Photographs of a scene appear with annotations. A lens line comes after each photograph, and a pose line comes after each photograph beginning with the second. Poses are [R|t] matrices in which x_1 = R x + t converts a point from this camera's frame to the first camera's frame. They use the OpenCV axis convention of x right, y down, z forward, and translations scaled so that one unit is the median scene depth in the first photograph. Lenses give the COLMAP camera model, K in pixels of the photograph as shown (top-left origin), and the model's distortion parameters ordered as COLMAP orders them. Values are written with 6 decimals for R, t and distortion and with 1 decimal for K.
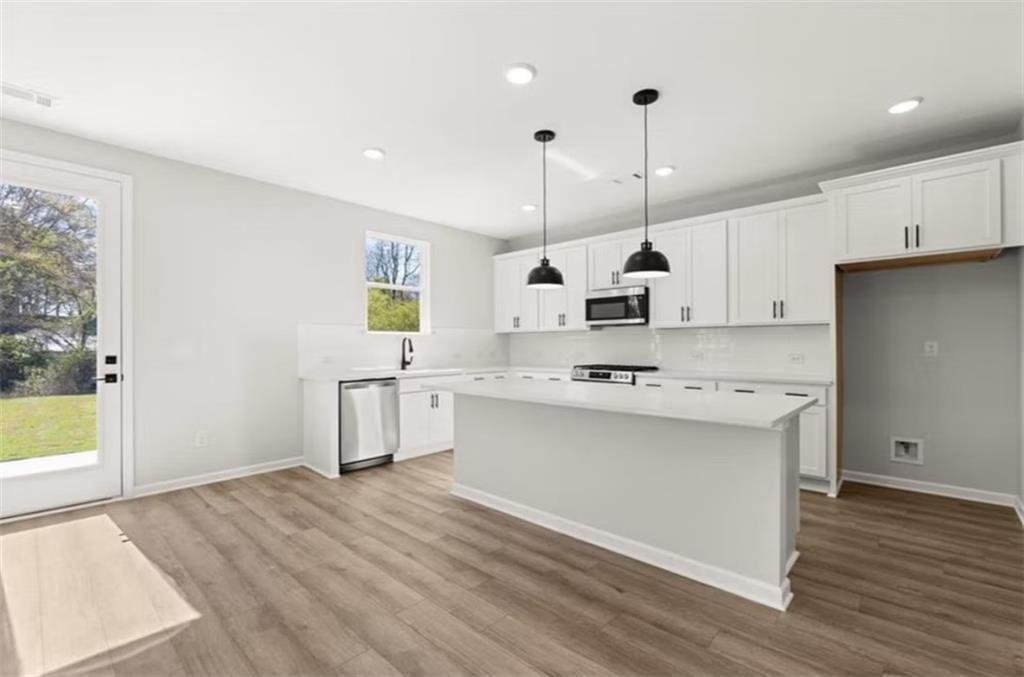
lens RADIAL K [[450.3, 0, 512.7], [0, 450.3, 343.5], [0, 0, 1]] dist [-0.000221, 0.000258]
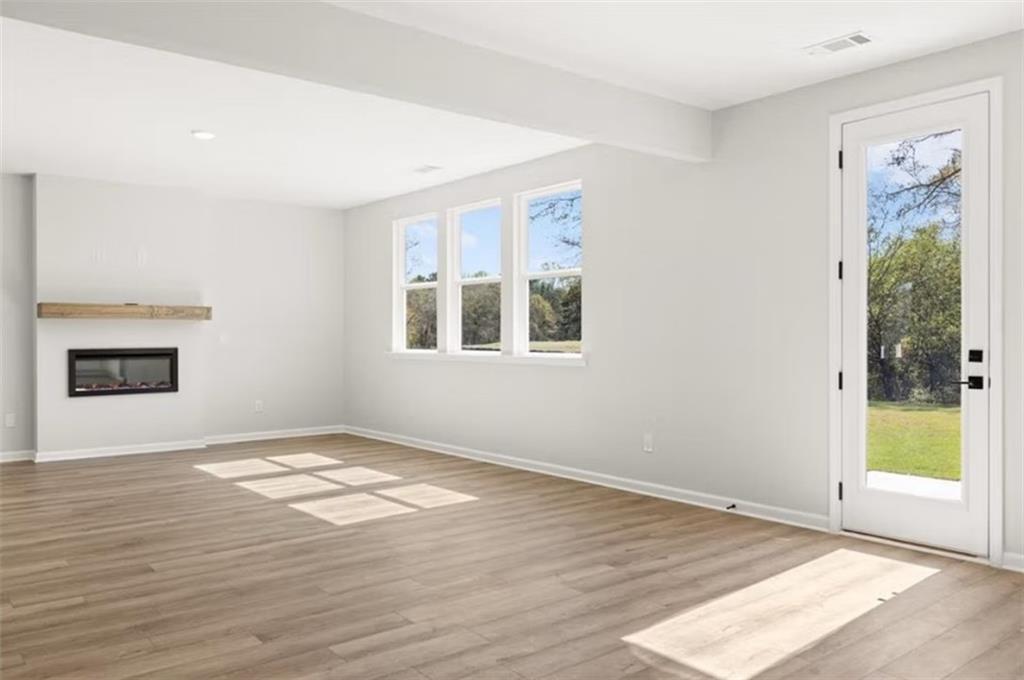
lens RADIAL K [[805.1, 0, 512.5], [0, 805.1, 337.8], [0, 0, 1]] dist [0.003530, -0.004188]
pose [[-0.134002, 0.006931, -0.990957, 0.413285], [0.004554, 0.999969, 0.006378, -0.001962], [0.990971, -0.003658, -0.134029, 0.453533]]
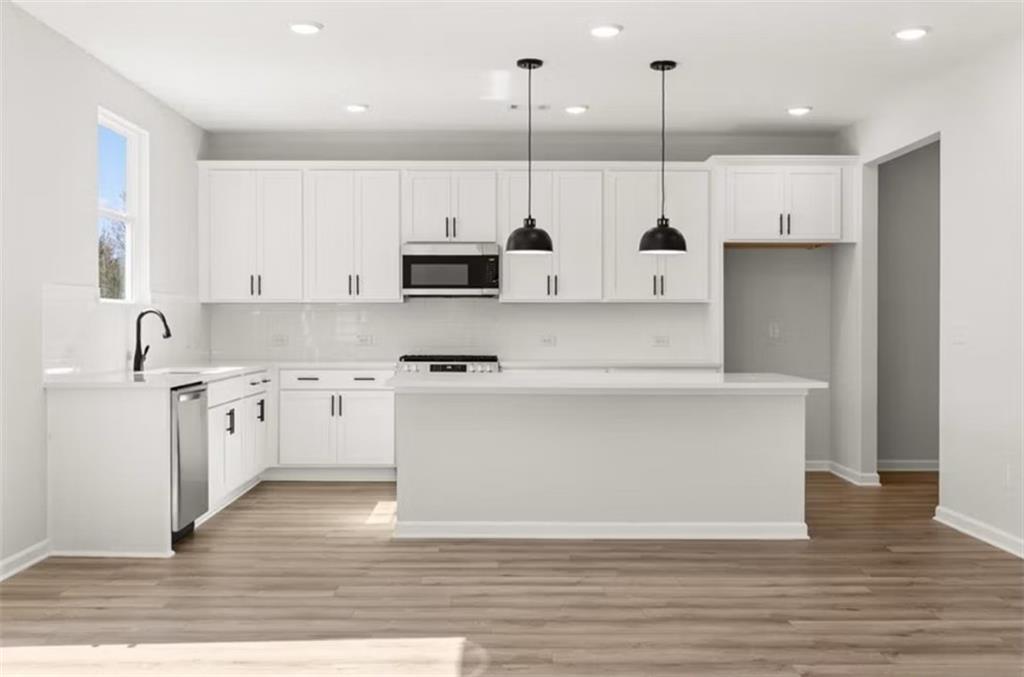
lens RADIAL K [[1014.8, 0, 511.8], [0, 1014.8, 337.9], [0, 0, 1]] dist [0.014616, 0.000000]
pose [[0.724087, -0.006633, 0.689677, -1.101577], [-0.004435, 0.999888, 0.014272, 0.000016], [-0.689694, -0.013393, 0.723977, -0.264951]]
